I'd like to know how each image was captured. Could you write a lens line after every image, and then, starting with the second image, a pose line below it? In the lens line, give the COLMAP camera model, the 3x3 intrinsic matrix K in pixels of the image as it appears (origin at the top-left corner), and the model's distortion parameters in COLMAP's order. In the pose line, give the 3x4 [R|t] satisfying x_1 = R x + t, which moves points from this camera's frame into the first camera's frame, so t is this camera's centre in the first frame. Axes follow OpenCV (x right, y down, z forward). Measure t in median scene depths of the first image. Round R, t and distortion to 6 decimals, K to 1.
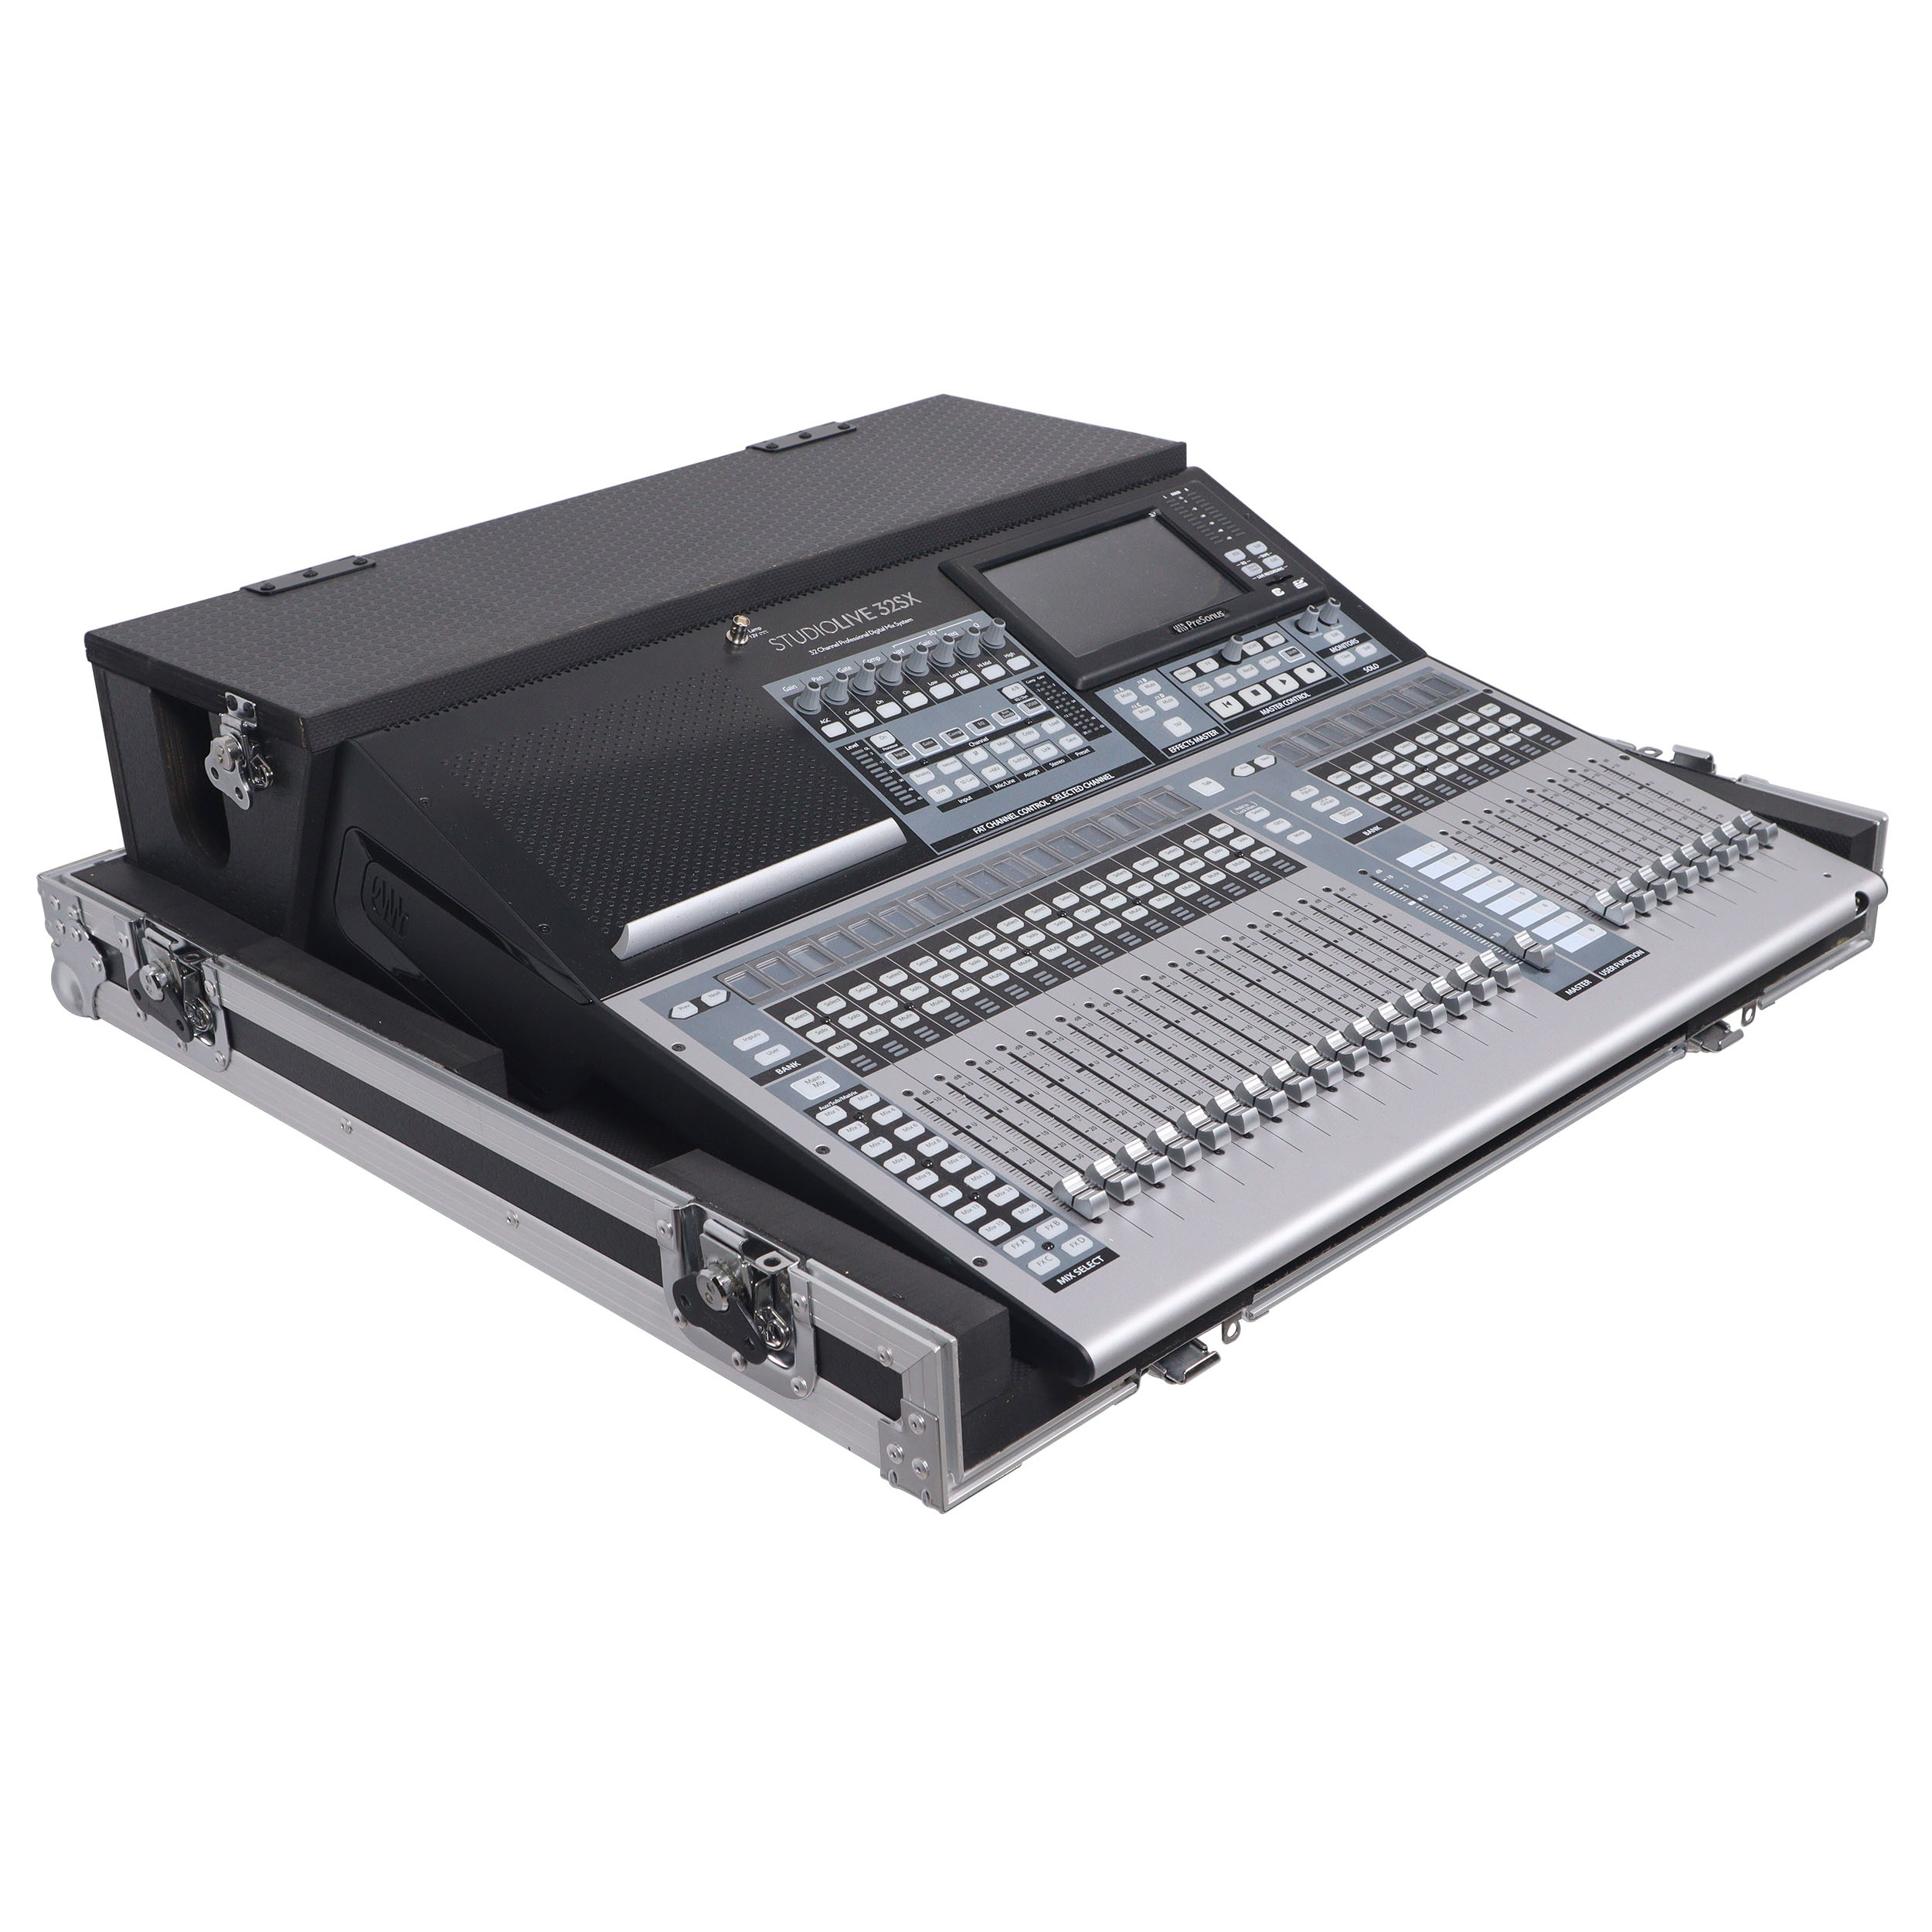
lens RADIAL K [[2874.3, 0, 966.0], [0, 2874.3, 966.0], [0, 0, 1]] dist [0.014438, 0.019757]
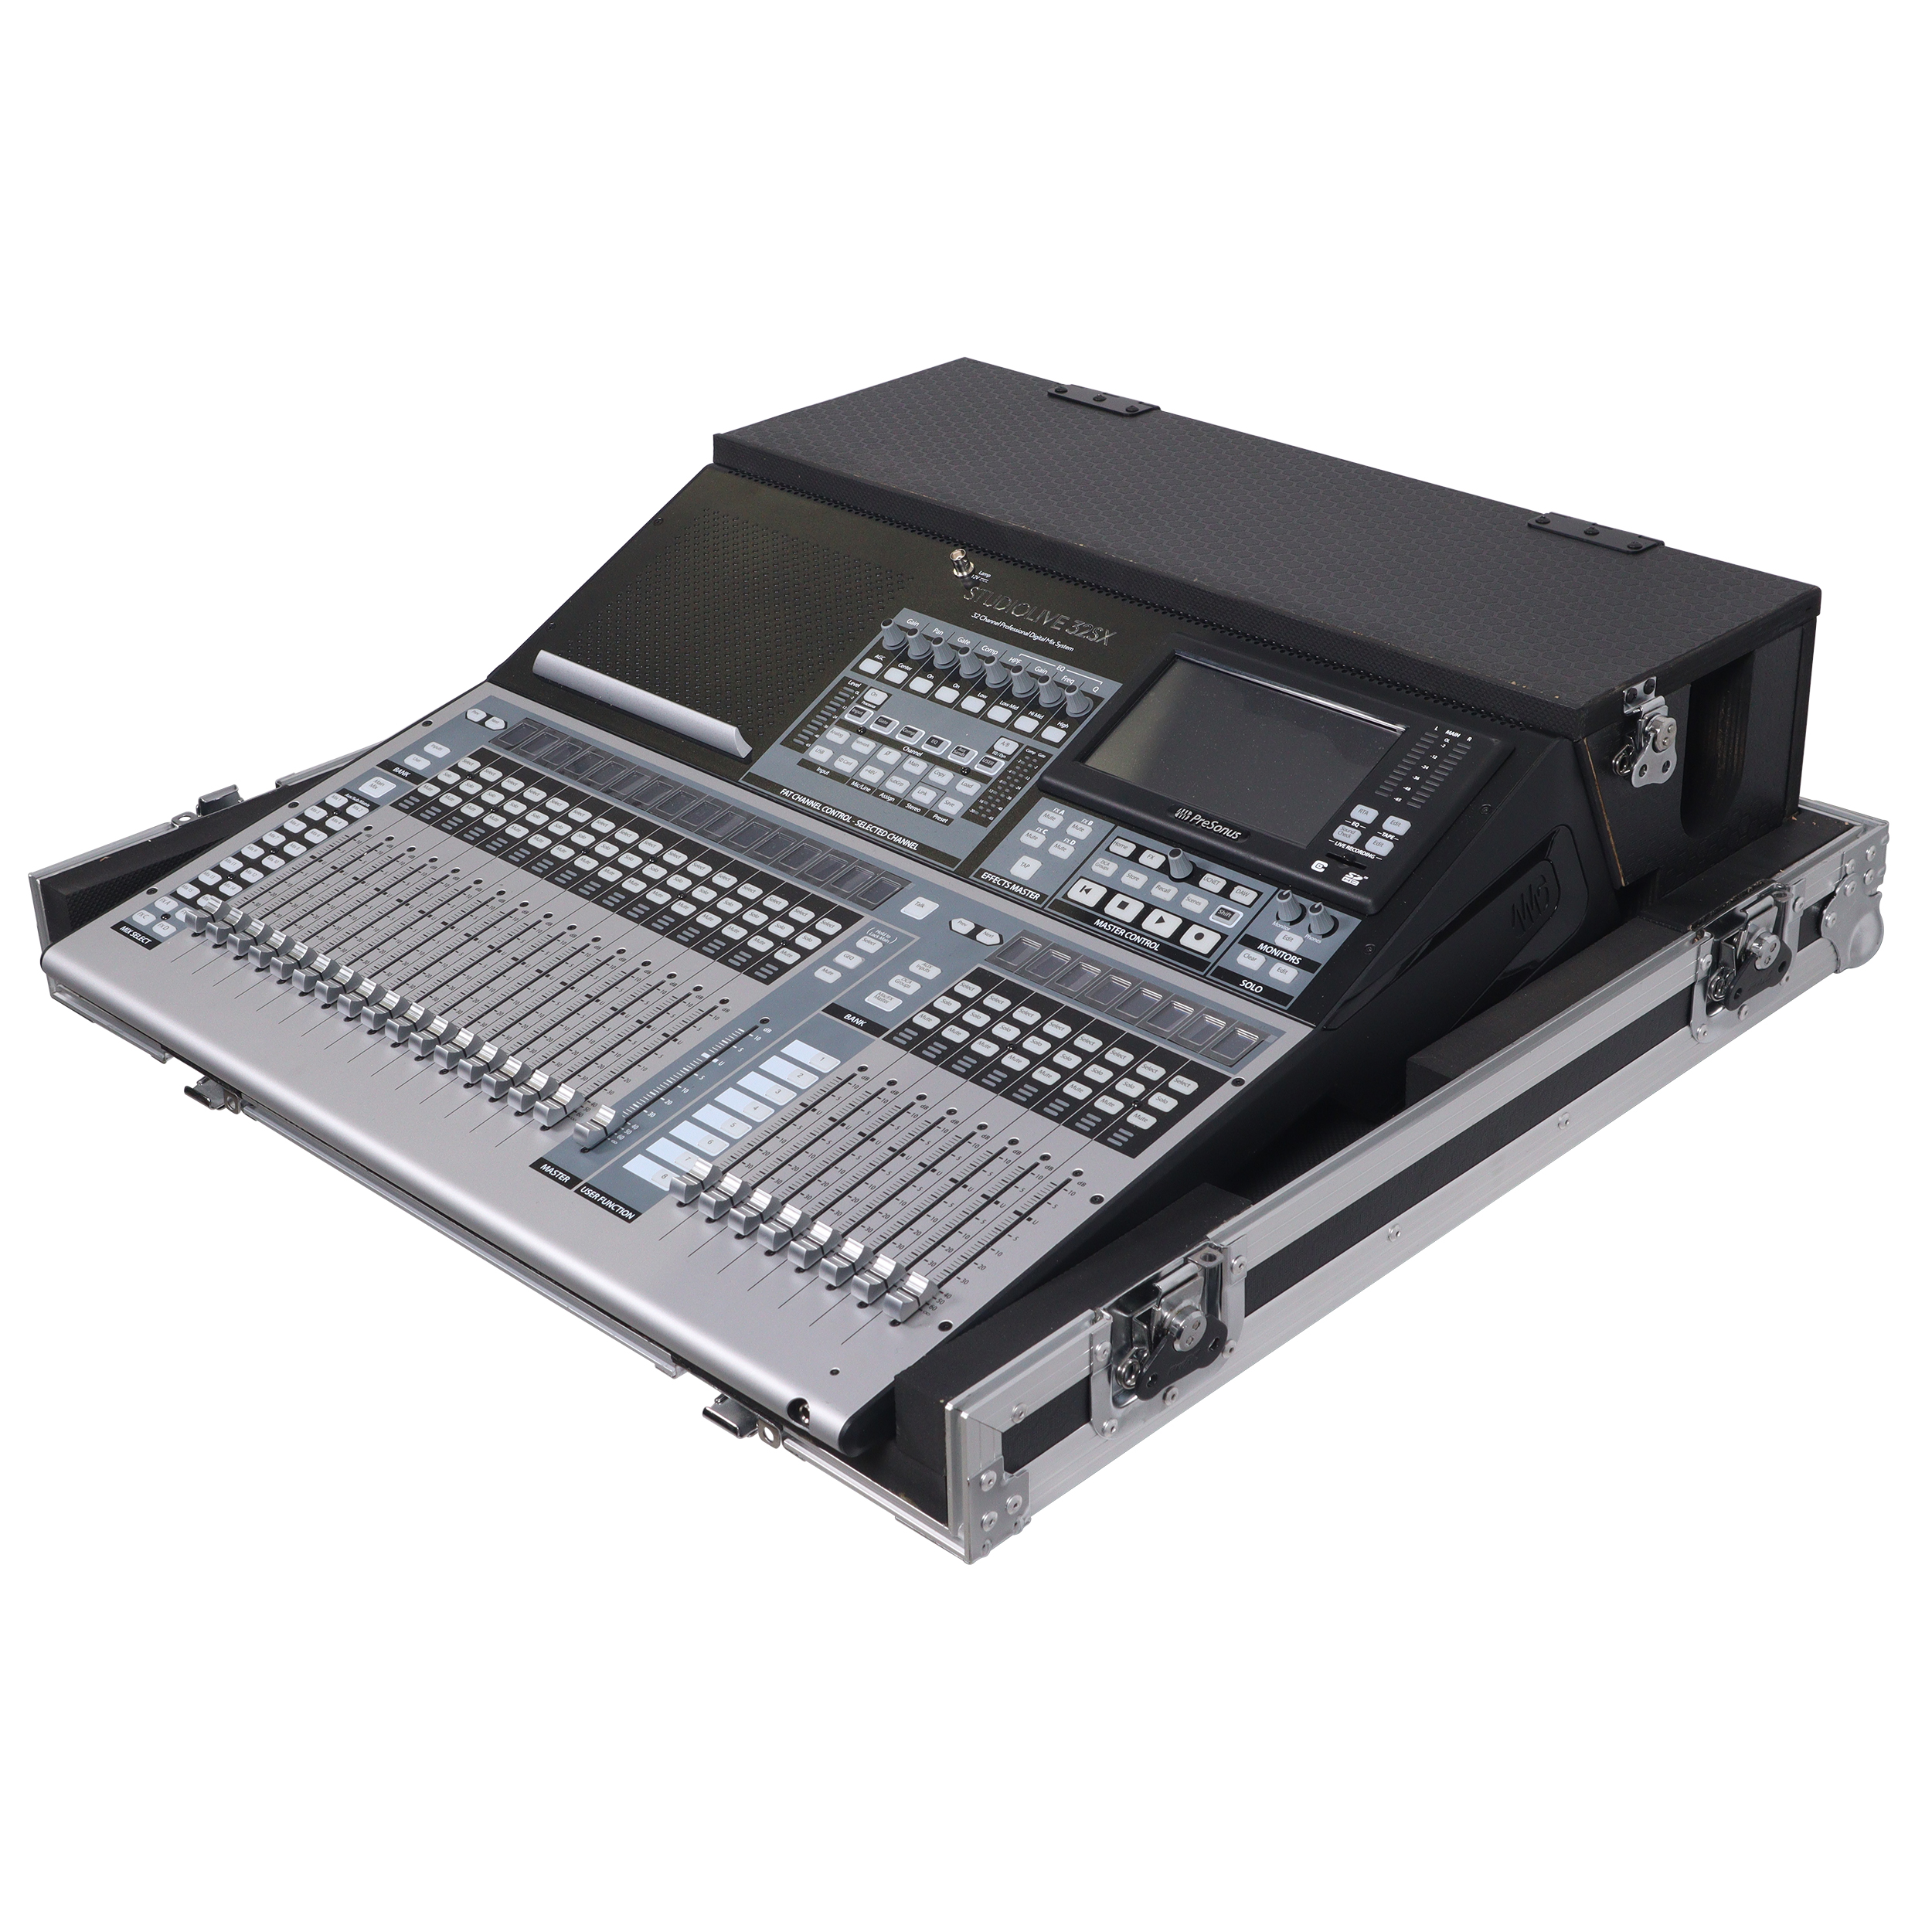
lens RADIAL K [[3084.2, 0, 966.0], [0, 3084.2, 966.0], [0, 0, 1]] dist [-0.005445, -0.125760]
pose [[0.014352, 0.505332, -0.862806, 0.967497], [-0.401521, 0.793179, 0.457874, -0.517380], [0.915737, 0.339863, 0.214285, 0.815266]]
